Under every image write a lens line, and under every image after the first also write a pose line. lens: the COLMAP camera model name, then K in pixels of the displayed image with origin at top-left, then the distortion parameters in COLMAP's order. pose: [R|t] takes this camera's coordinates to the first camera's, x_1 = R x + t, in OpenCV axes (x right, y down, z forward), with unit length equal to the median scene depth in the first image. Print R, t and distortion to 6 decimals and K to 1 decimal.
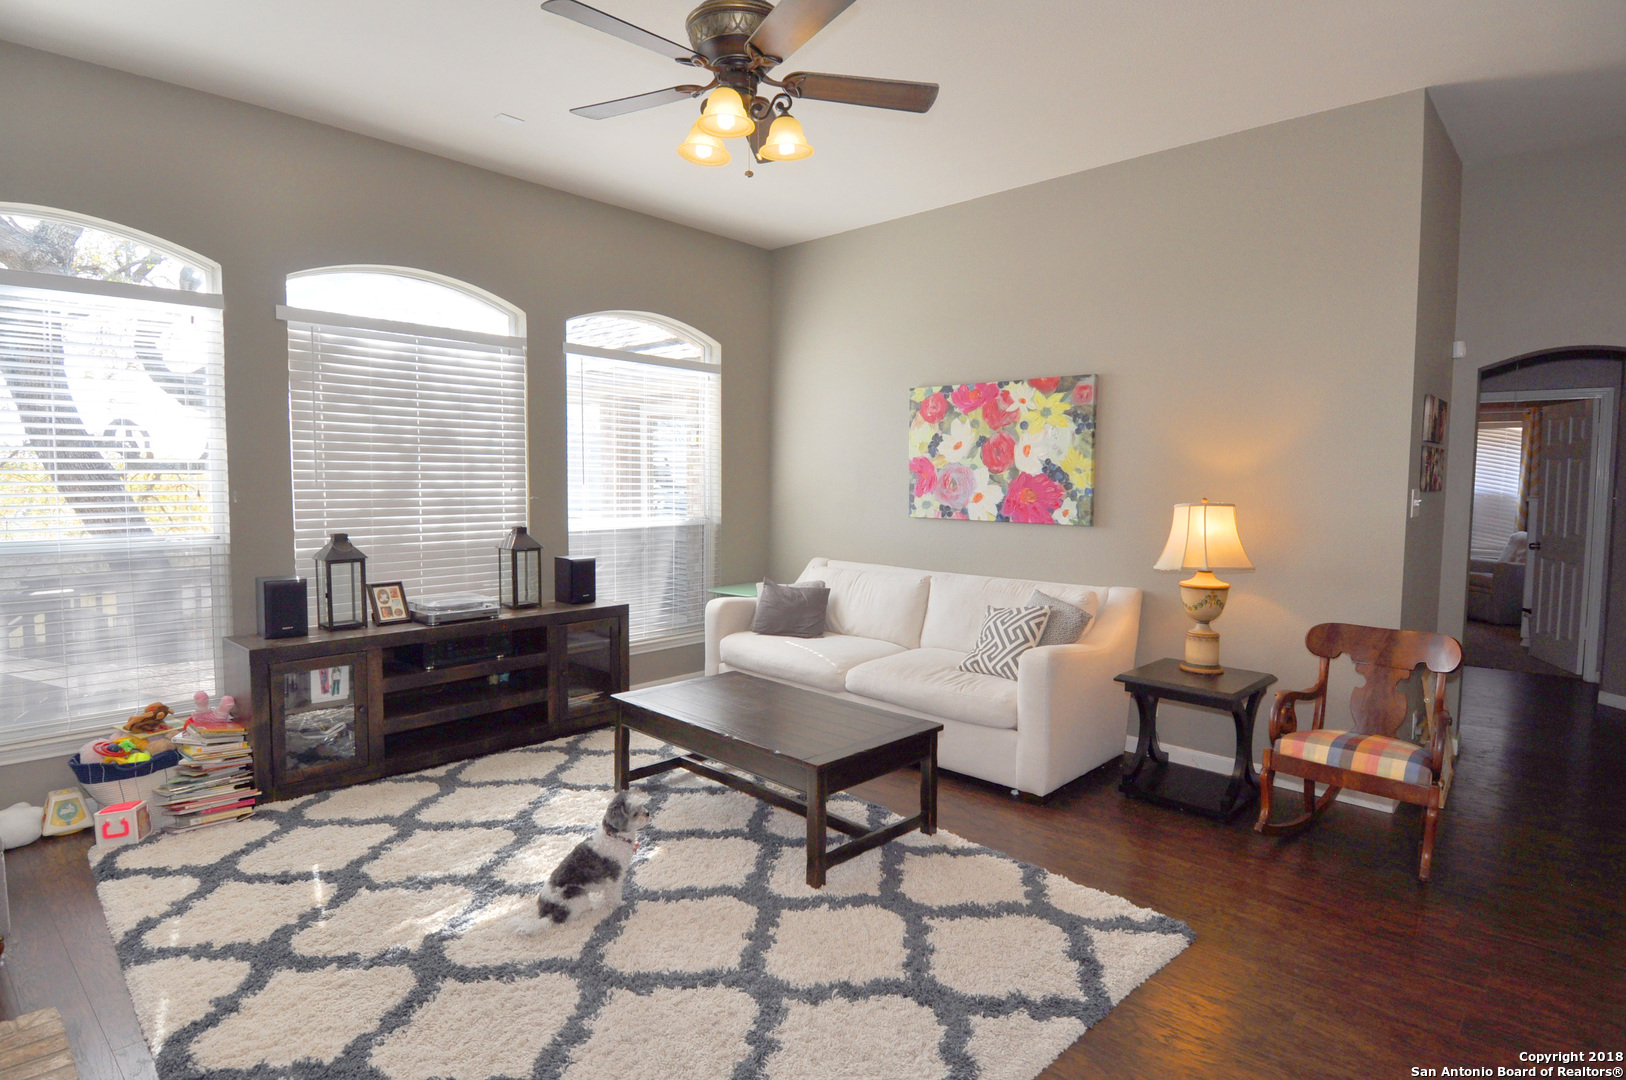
lens RADIAL K [[851.3, 0, 814.6], [0, 851.3, 533.4], [0, 0, 1]] dist [0.057707, -0.061196]
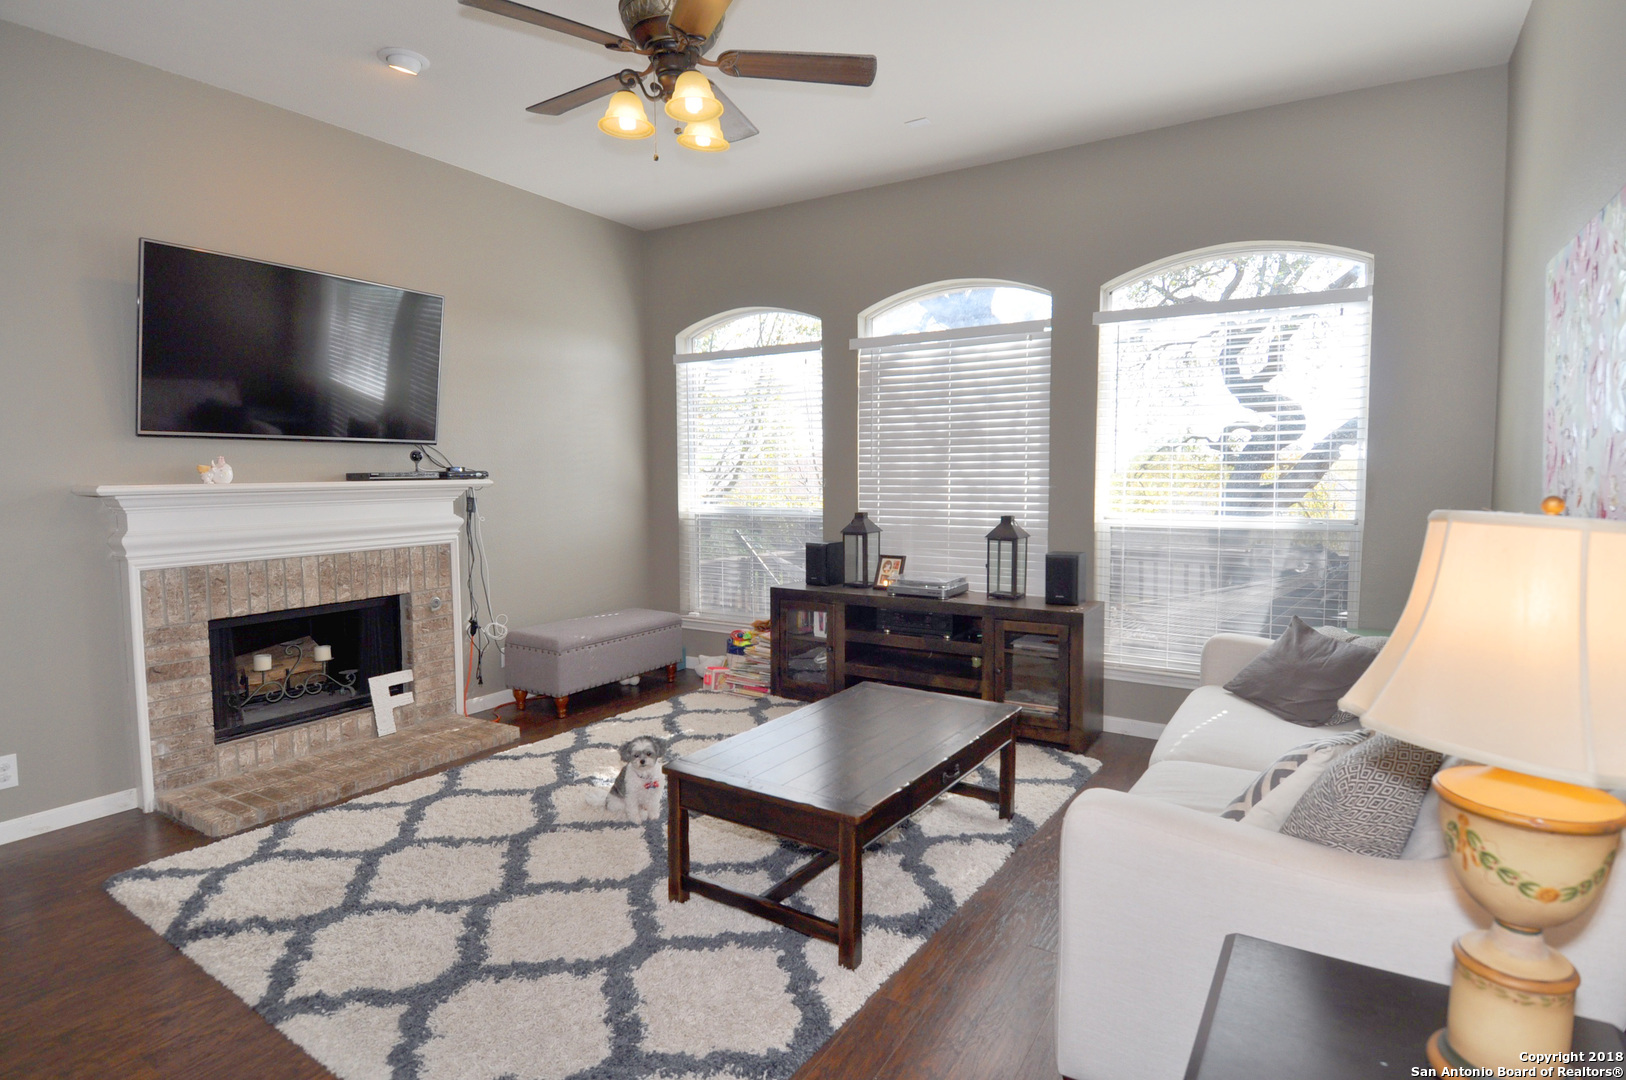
lens RADIAL K [[851.3, 0, 814.6], [0, 851.3, 533.4], [0, 0, 1]] dist [0.057707, -0.061196]
pose [[0.199076, 0.065501, -0.977793, 0.607501], [-0.055900, 0.996898, 0.055400, -0.031376], [0.978388, 0.043630, 0.202120, 0.618273]]
